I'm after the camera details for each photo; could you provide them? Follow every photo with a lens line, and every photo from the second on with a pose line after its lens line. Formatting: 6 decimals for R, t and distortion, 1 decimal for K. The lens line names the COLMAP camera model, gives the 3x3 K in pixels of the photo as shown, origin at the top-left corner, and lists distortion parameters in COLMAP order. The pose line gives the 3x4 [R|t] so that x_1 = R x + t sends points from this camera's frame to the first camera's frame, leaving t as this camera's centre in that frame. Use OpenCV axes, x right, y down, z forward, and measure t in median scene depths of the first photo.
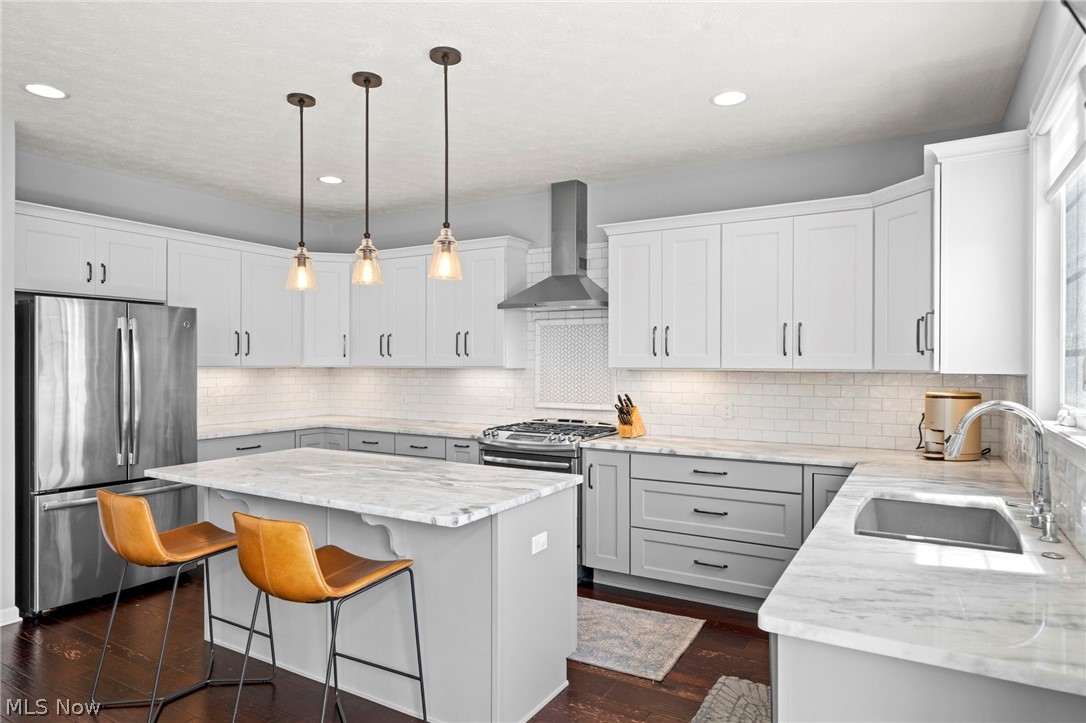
lens RADIAL K [[651.7, 0, 543.3], [0, 651.7, 364.0], [0, 0, 1]] dist [-0.000053, -0.000118]
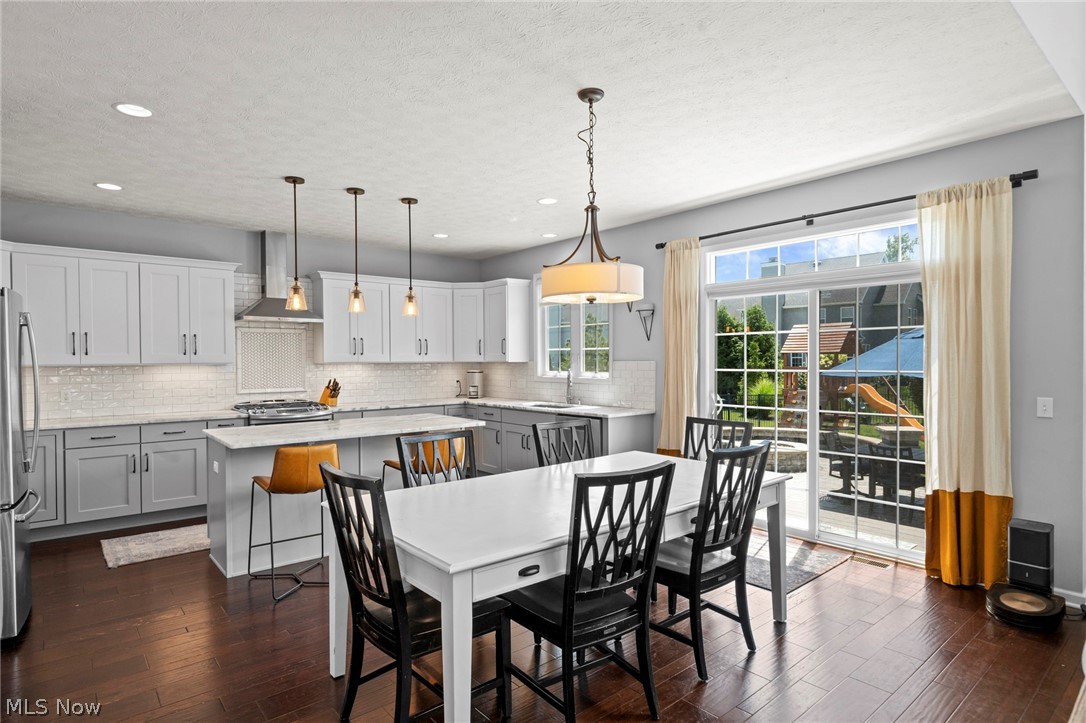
lens RADIAL K [[564.3, 0, 537.1], [0, 564.3, 366.8], [0, 0, 1]] dist [0.001820, -0.000190]
pose [[0.345791, -0.020677, 0.938084, -0.924451], [0.006147, 0.999786, 0.019771, -0.007159], [-0.938292, -0.001070, 0.345844, 0.042115]]
